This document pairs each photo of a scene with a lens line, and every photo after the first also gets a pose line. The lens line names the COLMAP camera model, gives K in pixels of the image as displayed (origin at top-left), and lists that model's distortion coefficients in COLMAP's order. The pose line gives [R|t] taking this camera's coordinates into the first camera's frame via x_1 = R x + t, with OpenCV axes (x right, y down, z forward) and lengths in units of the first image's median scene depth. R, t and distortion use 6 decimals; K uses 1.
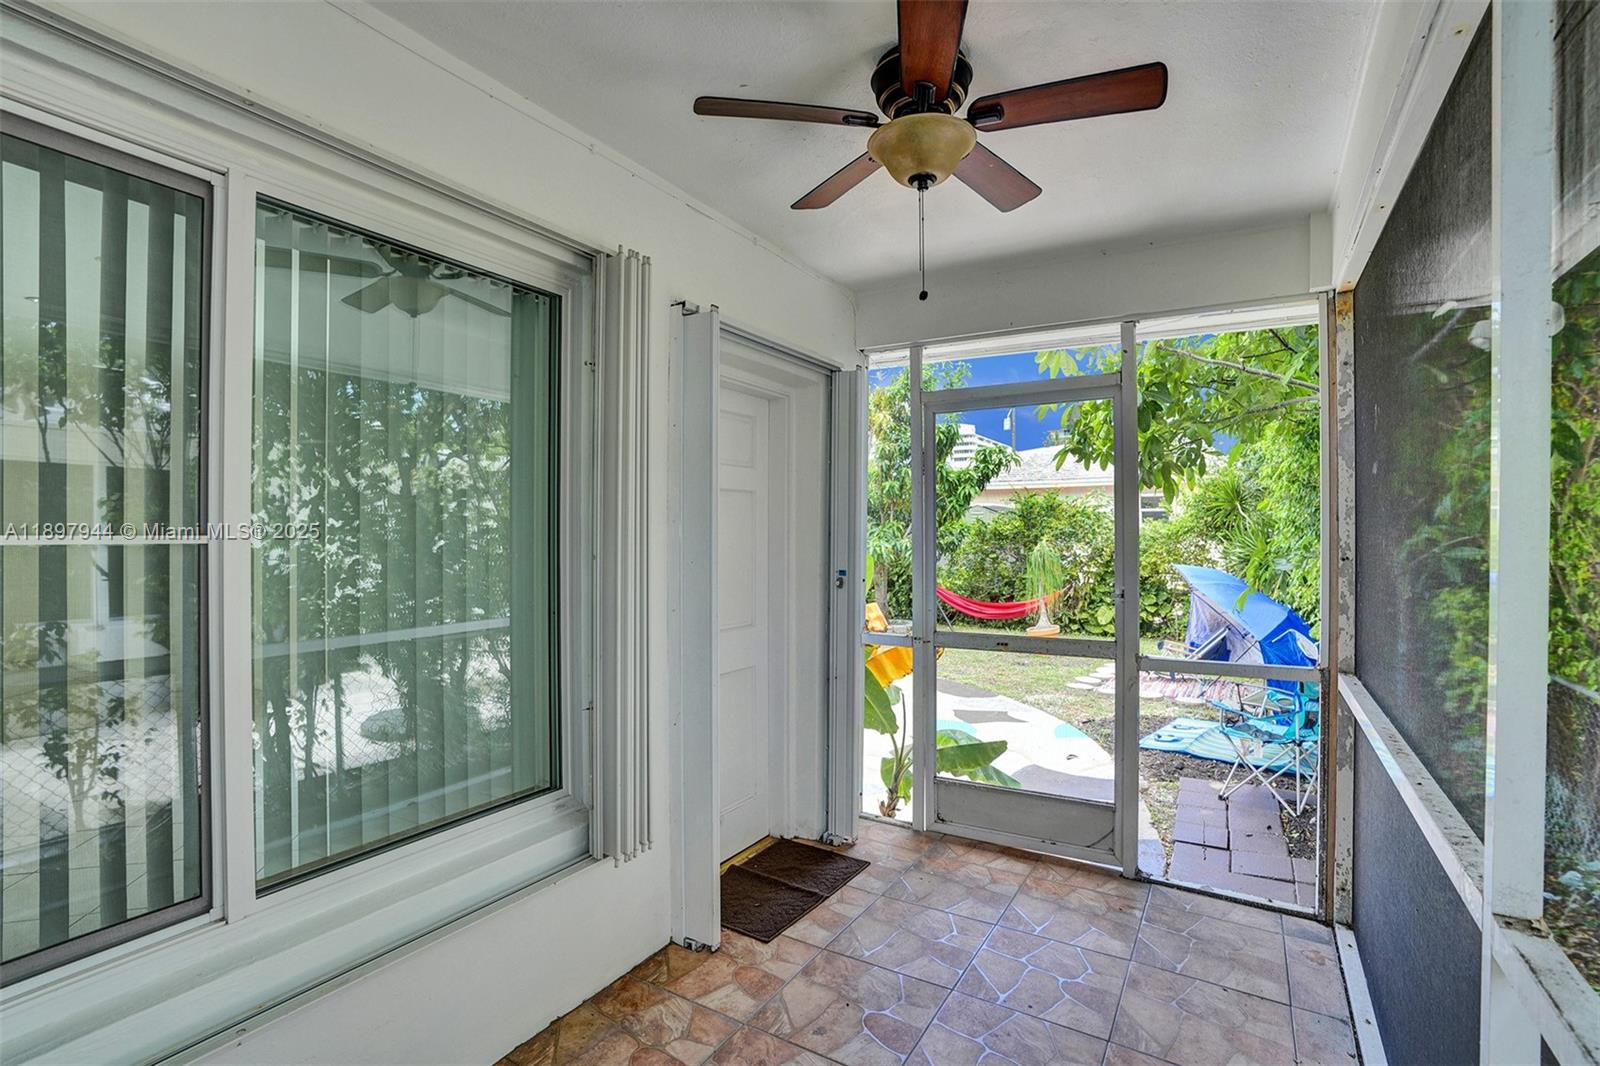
lens RADIAL K [[747.2, 0, 809.5], [0, 747.2, 528.8], [0, 0, 1]] dist [-0.071373, 0.025933]
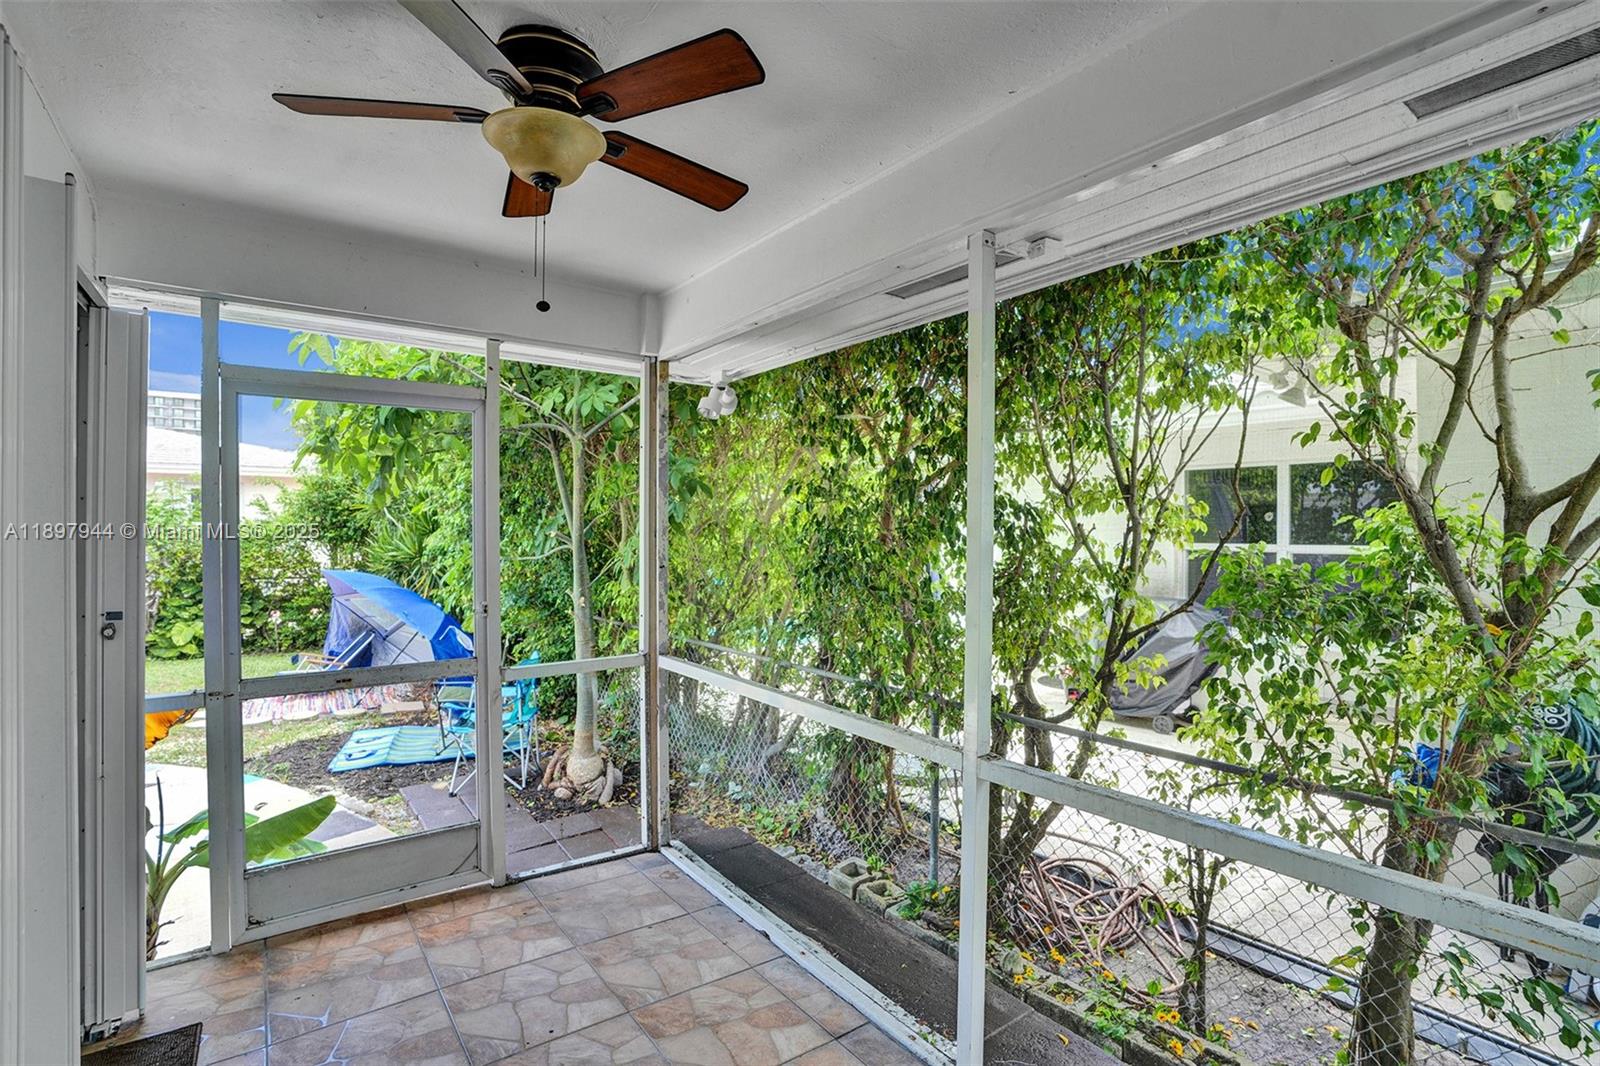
lens RADIAL K [[747.2, 0, 815.4], [0, 747.2, 533.2], [0, 0, 1]] dist [-0.071373, 0.025933]
pose [[0.370915, -0.003417, 0.928661, -0.288931], [-0.008042, 0.999944, 0.006892, -0.022513], [-0.928632, -0.010024, 0.370866, 0.179295]]
